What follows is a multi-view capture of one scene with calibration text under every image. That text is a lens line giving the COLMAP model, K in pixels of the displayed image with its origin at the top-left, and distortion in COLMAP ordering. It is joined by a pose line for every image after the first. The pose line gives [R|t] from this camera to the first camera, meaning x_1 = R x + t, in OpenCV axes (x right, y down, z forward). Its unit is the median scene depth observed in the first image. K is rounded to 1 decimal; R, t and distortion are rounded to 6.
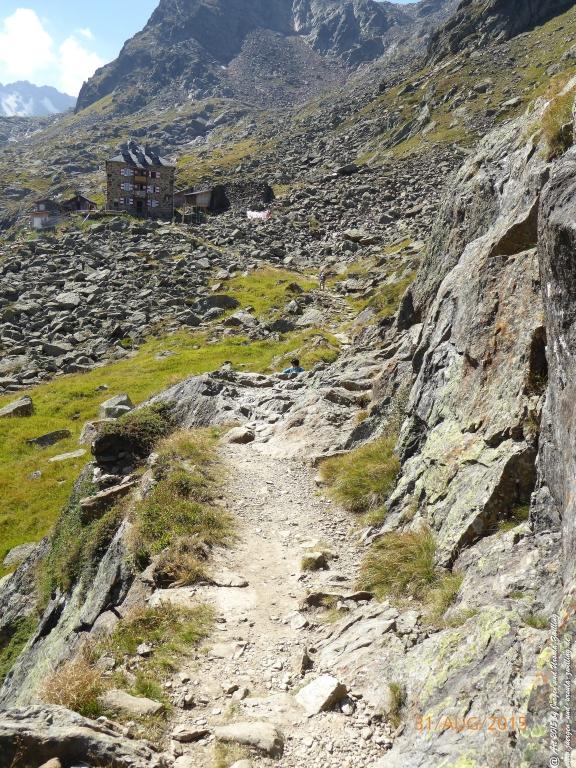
lens RADIAL K [[734.8, 0, 289.7], [0, 734.8, 387.2], [0, 0, 1]] dist [0.045379, -0.019571]
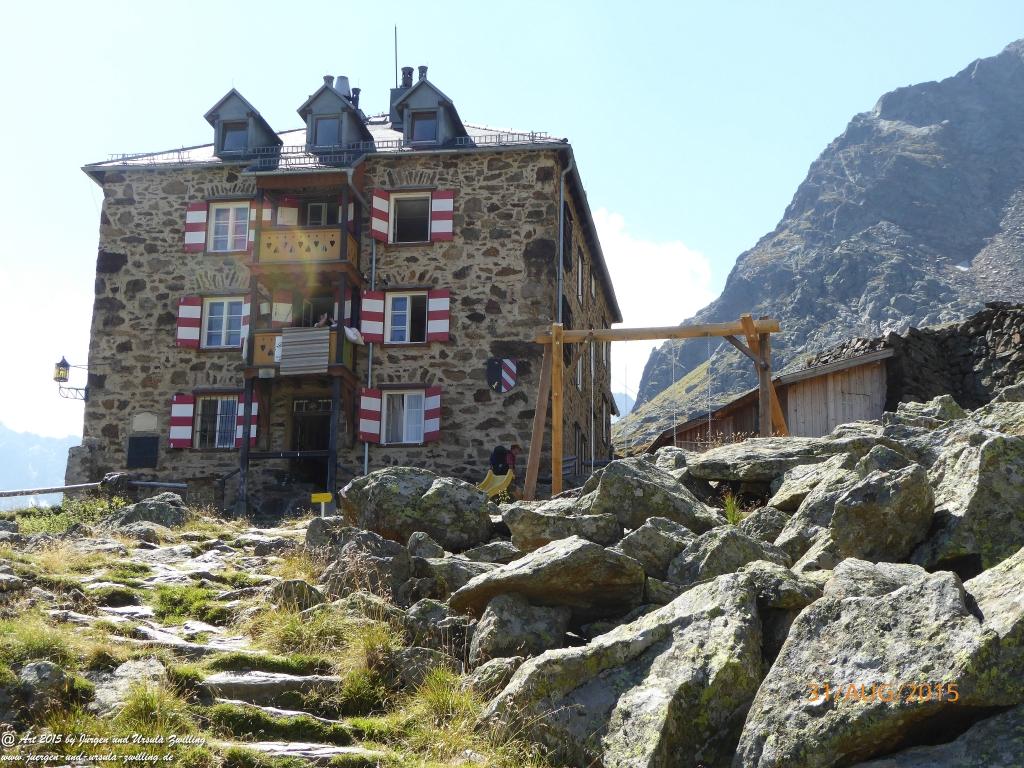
lens RADIAL K [[1483.4, 0, 521.0], [0, 1483.4, 369.4], [0, 0, 1]] dist [0.051969, -0.108331]
pose [[0.919675, -0.140126, -0.366829, -0.068065], [-0.015516, 0.920467, -0.390511, -0.154073], [0.392374, 0.364835, 0.844356, 0.782360]]
